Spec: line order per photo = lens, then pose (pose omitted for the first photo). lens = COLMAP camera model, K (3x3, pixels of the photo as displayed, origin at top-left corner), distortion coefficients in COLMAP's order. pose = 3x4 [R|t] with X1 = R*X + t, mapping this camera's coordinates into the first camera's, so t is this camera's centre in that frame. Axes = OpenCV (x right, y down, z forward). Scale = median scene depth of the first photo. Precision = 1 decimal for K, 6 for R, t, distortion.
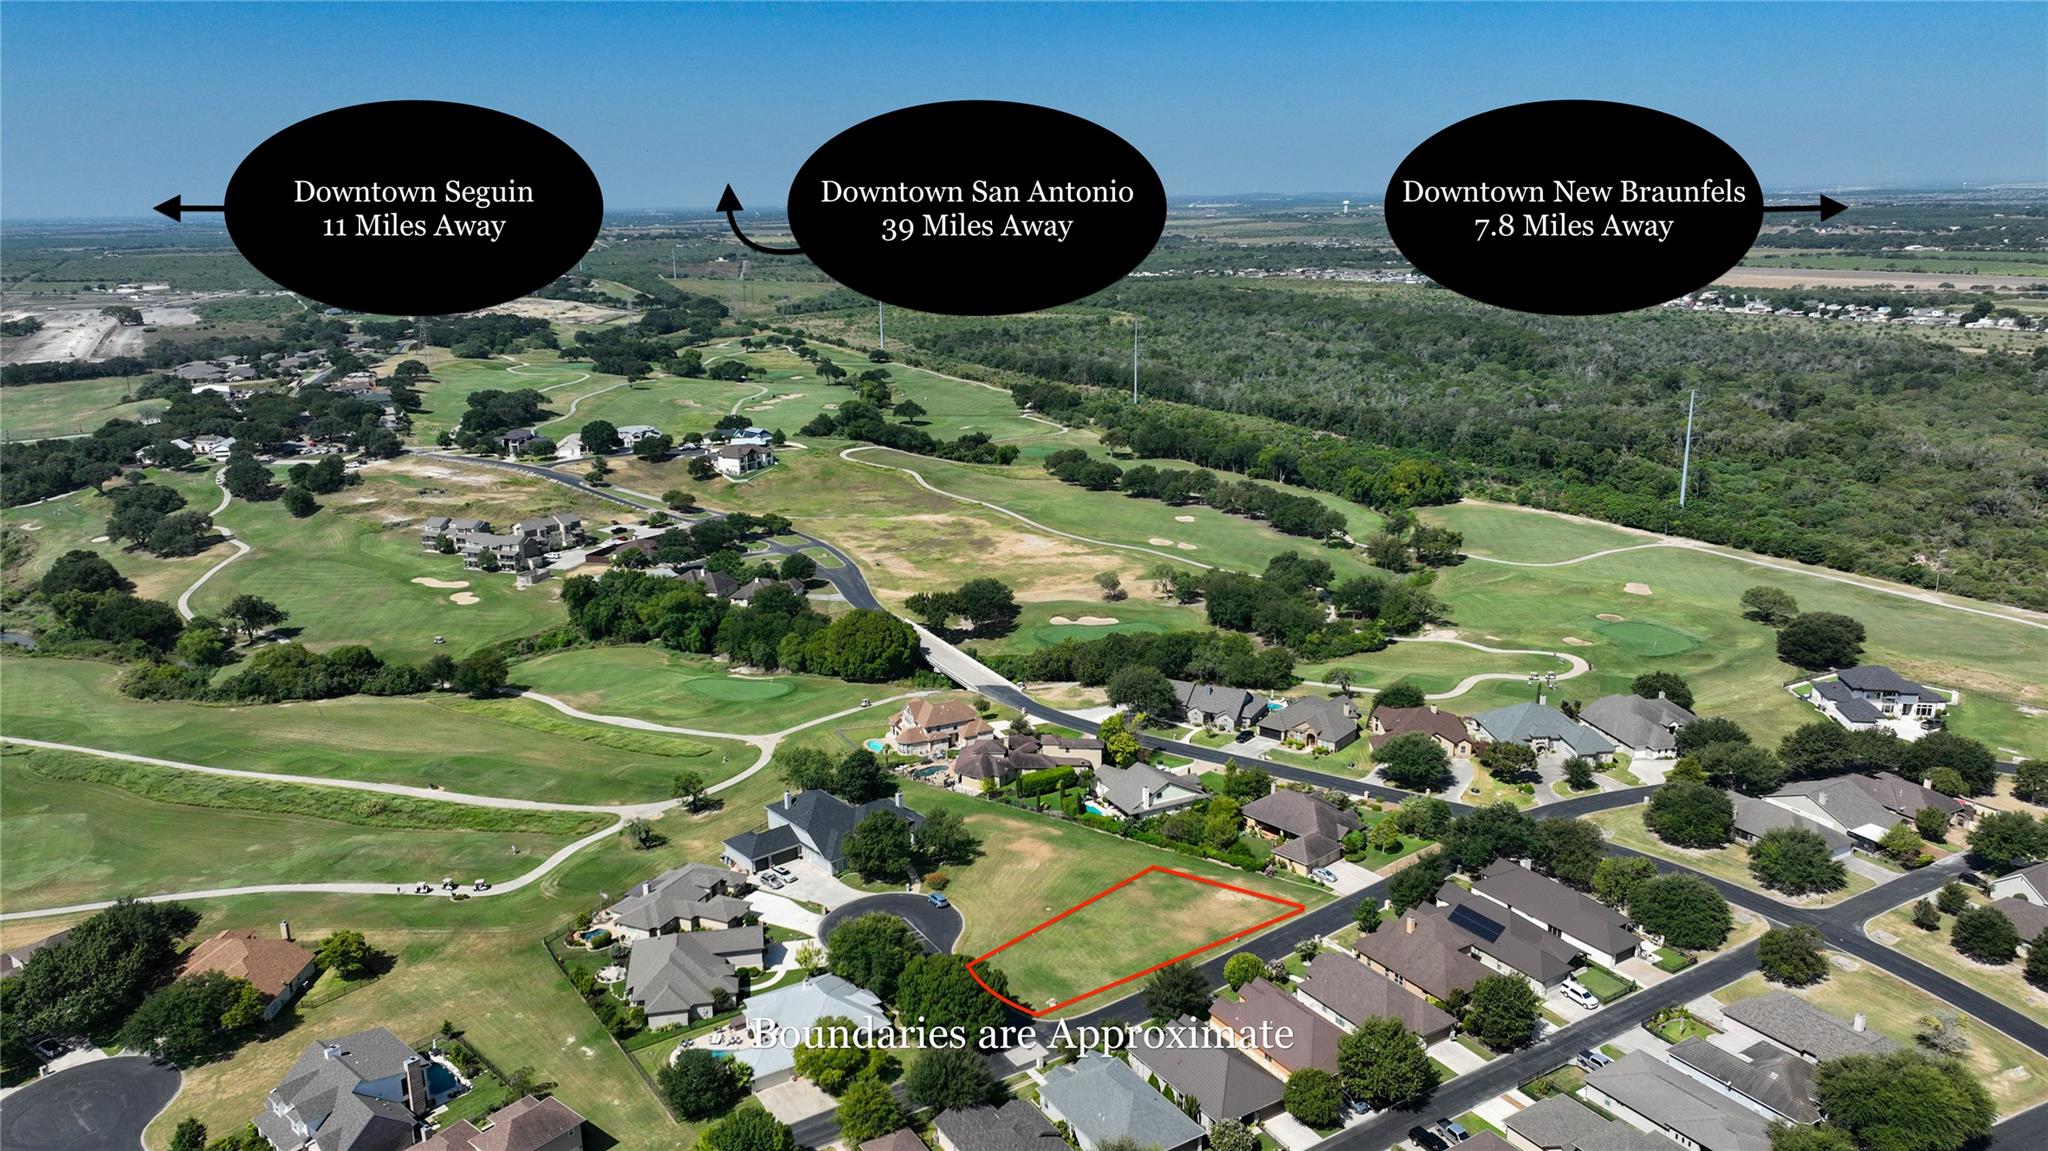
lens RADIAL K [[1433.5, 0, 1023.5], [0, 1433.5, 572.9], [0, 0, 1]] dist [0.005131, 0.008949]
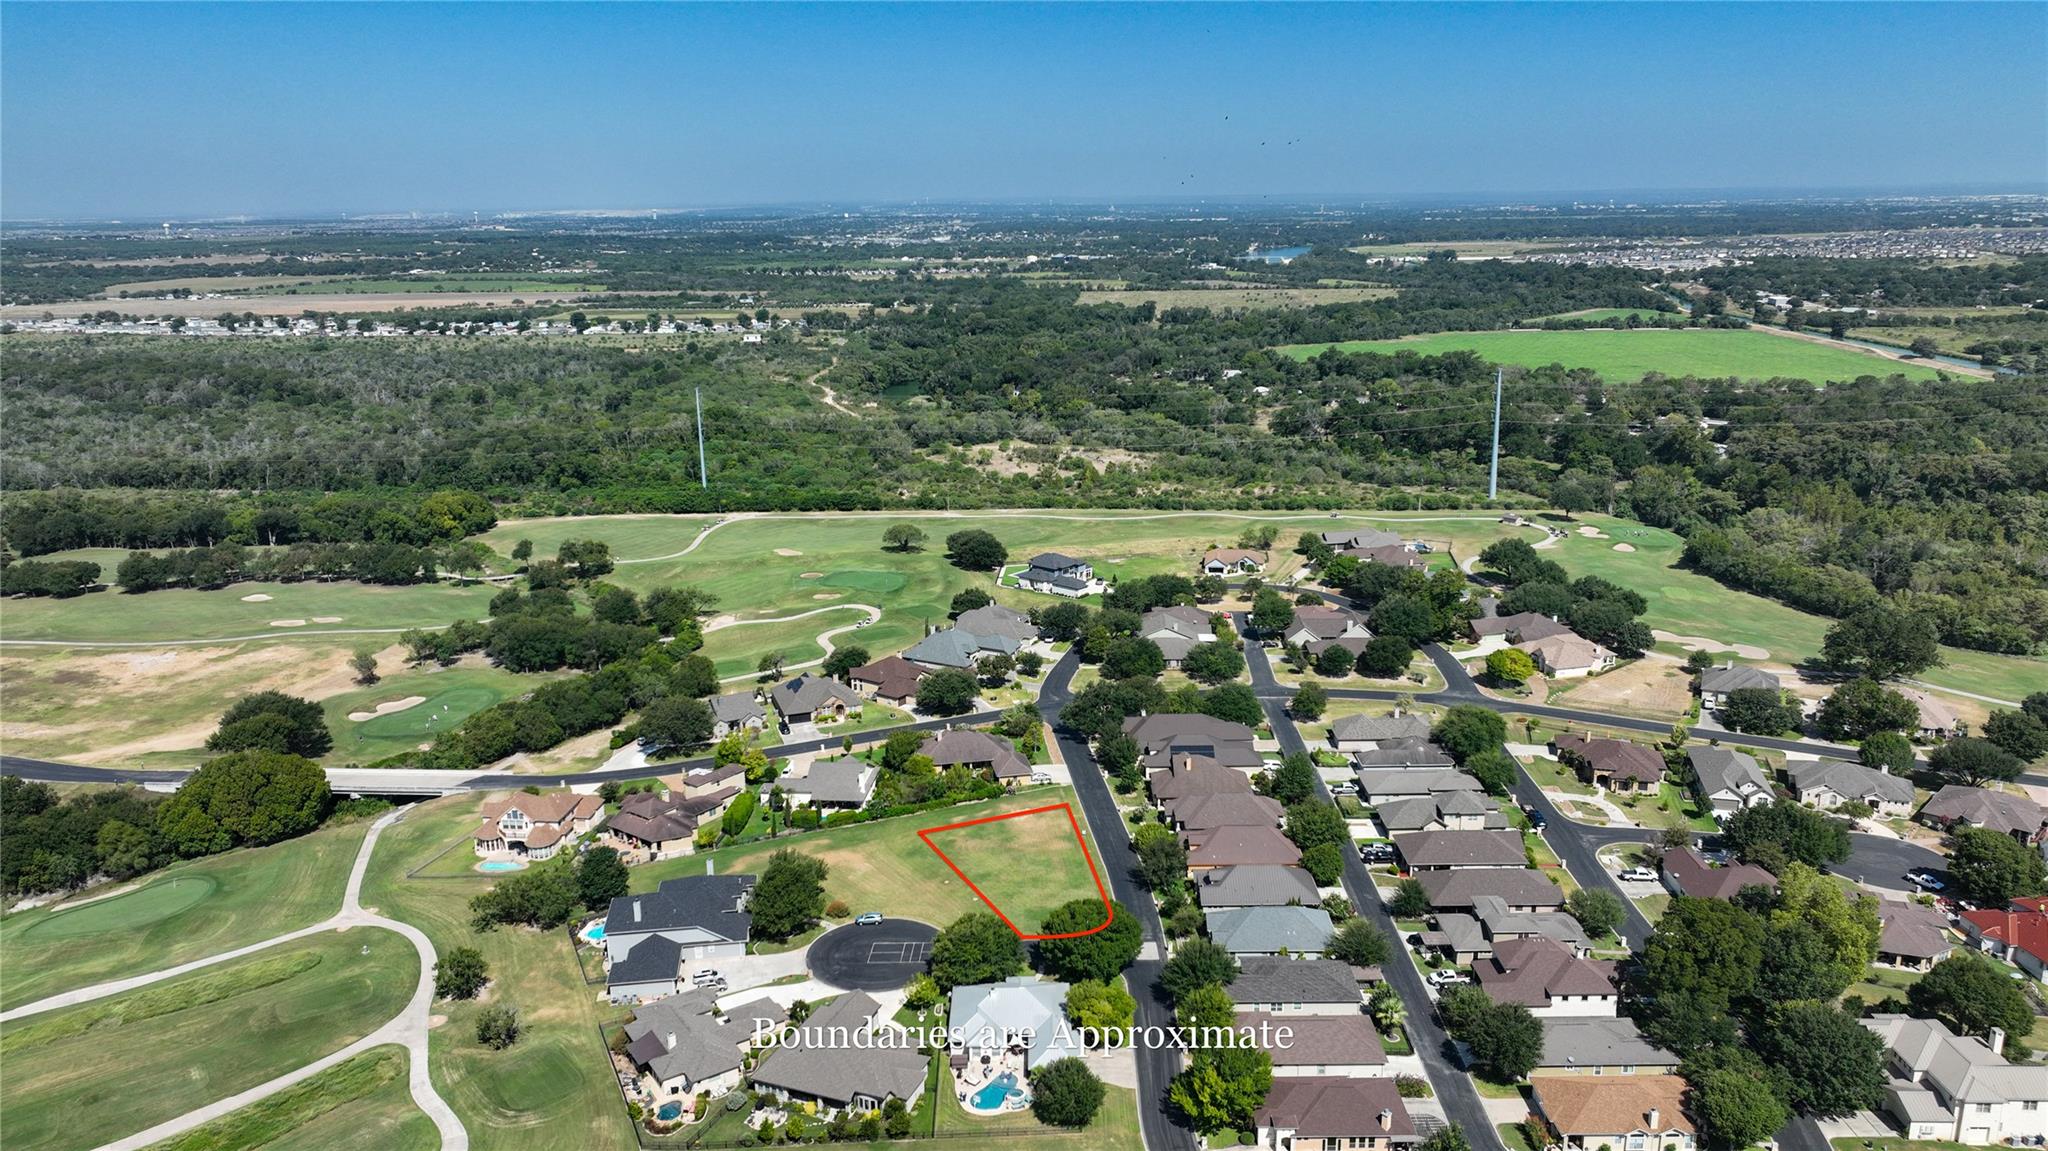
lens RADIAL K [[1433.5, 0, 1020.8], [0, 1433.5, 581.8], [0, 0, 1]] dist [0.005131, 0.008949]
pose [[0.536646, -0.210907, 0.817025, -0.602483], [0.221915, 0.969451, 0.104494, -0.063262], [-0.814104, 0.125234, 0.567055, 0.248457]]
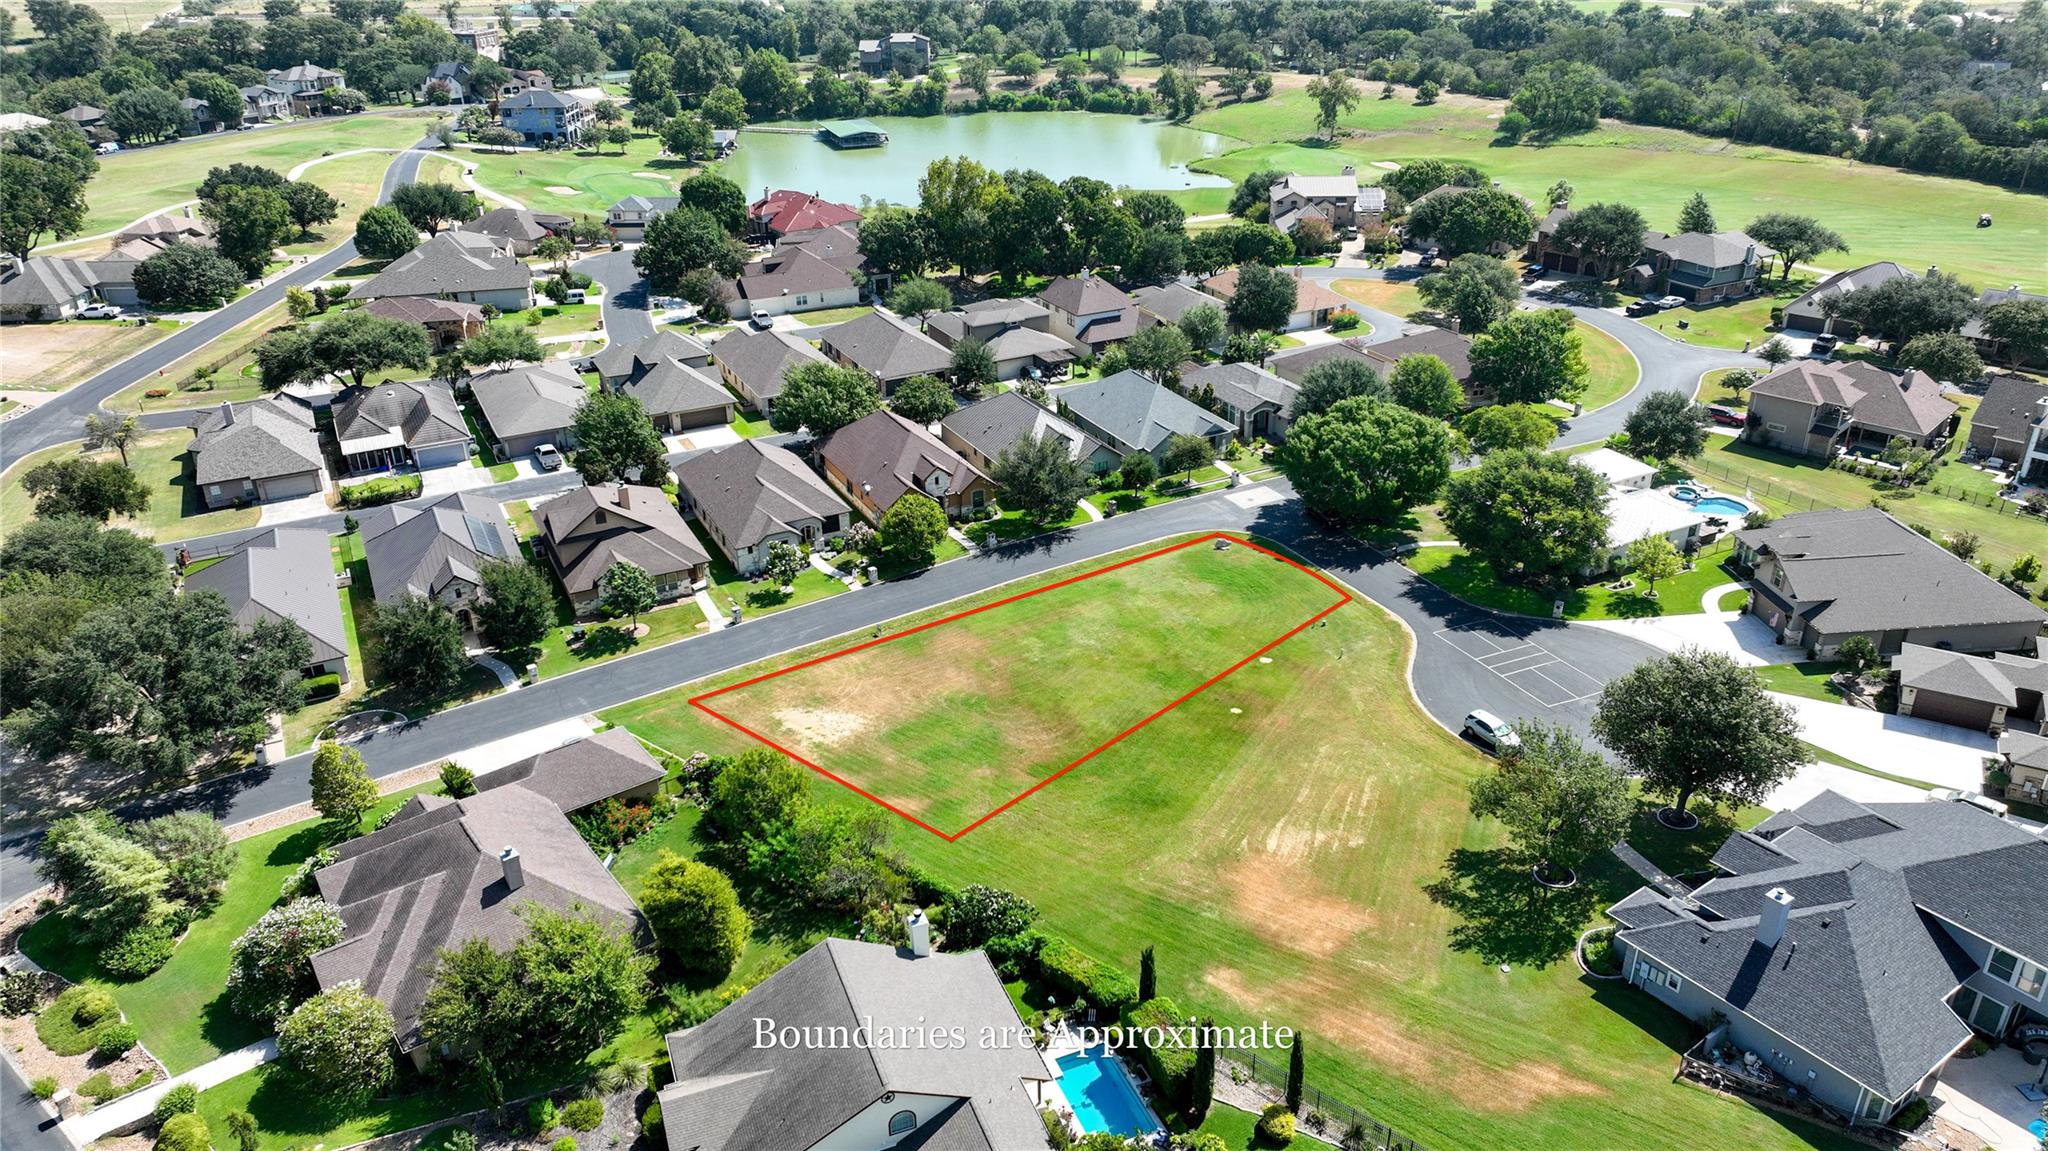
lens RADIAL K [[1433.5, 0, 1022.9], [0, 1433.5, 570.9], [0, 0, 1]] dist [0.005131, 0.008949]
pose [[-0.995542, -0.009127, 0.093875, 0.033210], [0.054420, 0.757331, 0.650760, -0.079740], [-0.077034, 0.652968, -0.753458, 1.023146]]
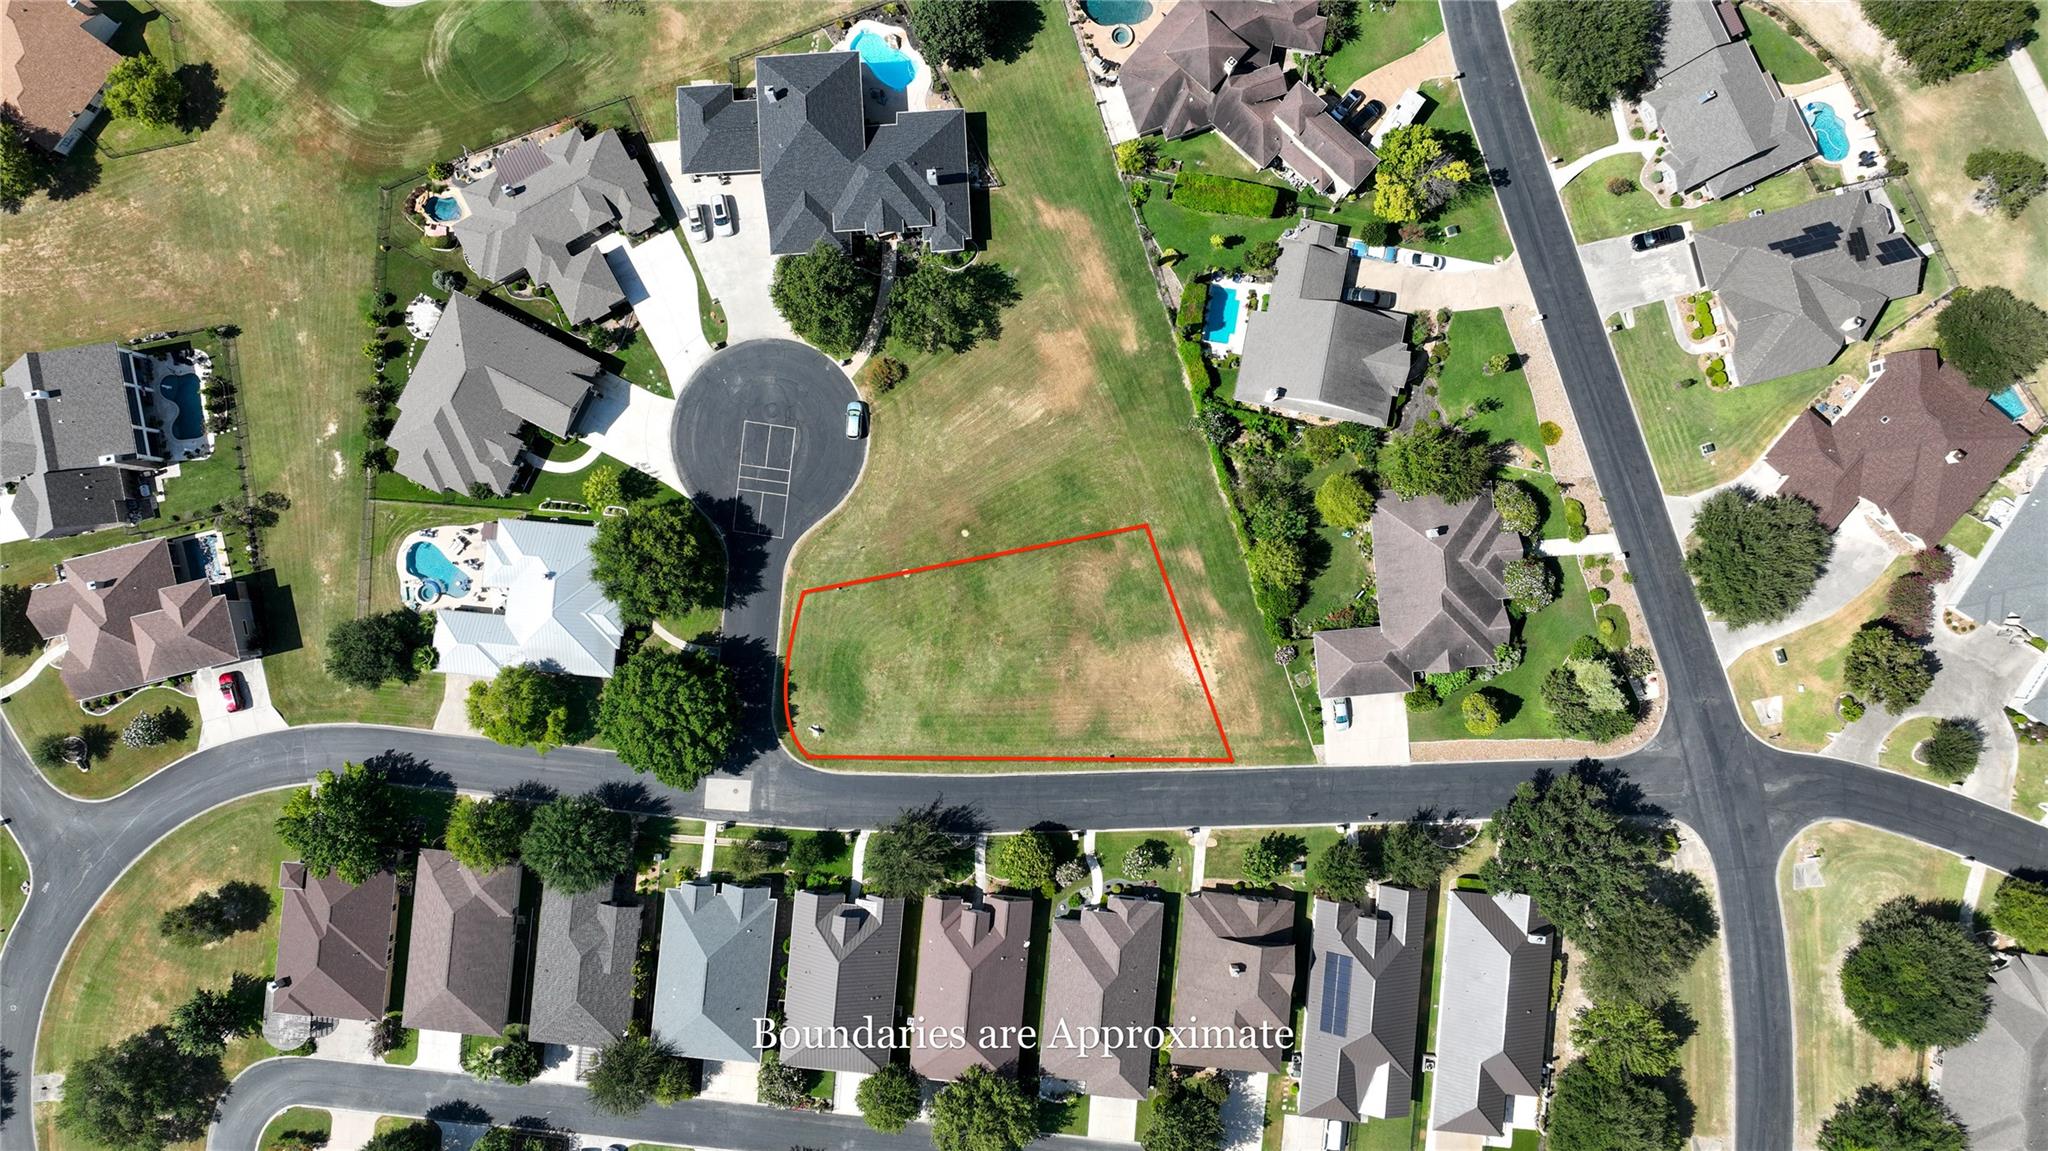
lens RADIAL K [[1433.5, 0, 1014.6], [0, 1433.5, 574.6], [0, 0, 1]] dist [0.005131, 0.008949]
pose [[0.798099, 0.602292, -0.016810, 0.047682], [-0.139101, 0.211326, 0.967467, -0.352419], [0.586250, -0.769796, 0.252439, 0.632201]]
